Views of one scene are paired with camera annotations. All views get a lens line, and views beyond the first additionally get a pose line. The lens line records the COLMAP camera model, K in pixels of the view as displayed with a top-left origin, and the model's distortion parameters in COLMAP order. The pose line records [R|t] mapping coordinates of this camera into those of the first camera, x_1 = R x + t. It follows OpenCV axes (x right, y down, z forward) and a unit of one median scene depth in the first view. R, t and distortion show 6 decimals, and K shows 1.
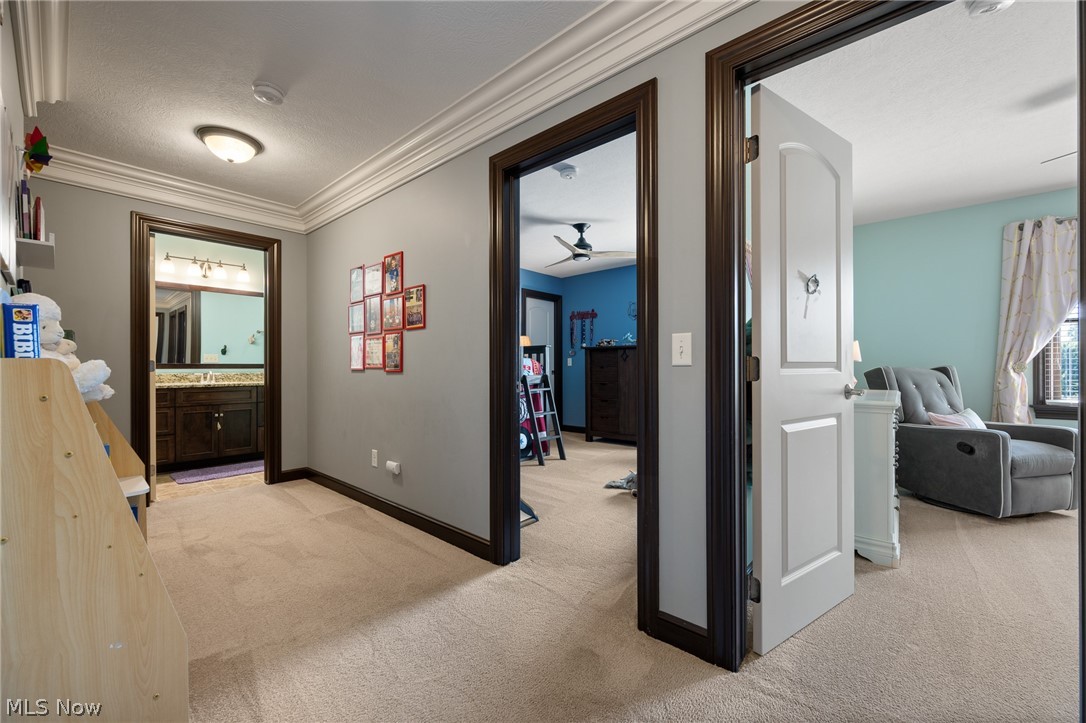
lens RADIAL K [[426.6, 0, 543.0], [0, 426.6, 372.3], [0, 0, 1]] dist [-0.001401, -0.000395]
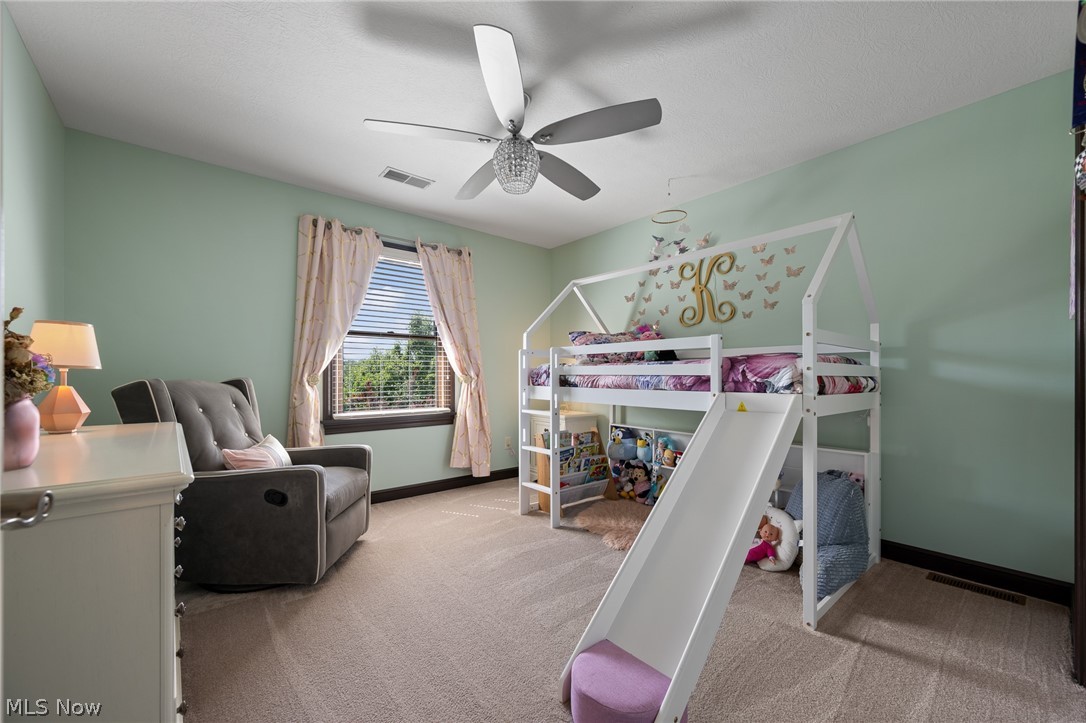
lens RADIAL K [[426.6, 0, 543.0], [0, 426.6, 372.3], [0, 0, 1]] dist [-0.001401, -0.000395]
pose [[0.149991, 0.015050, 0.988573, 0.318010], [0.010570, 0.999803, -0.016825, -0.007683], [-0.988631, 0.012973, 0.149802, 0.399023]]
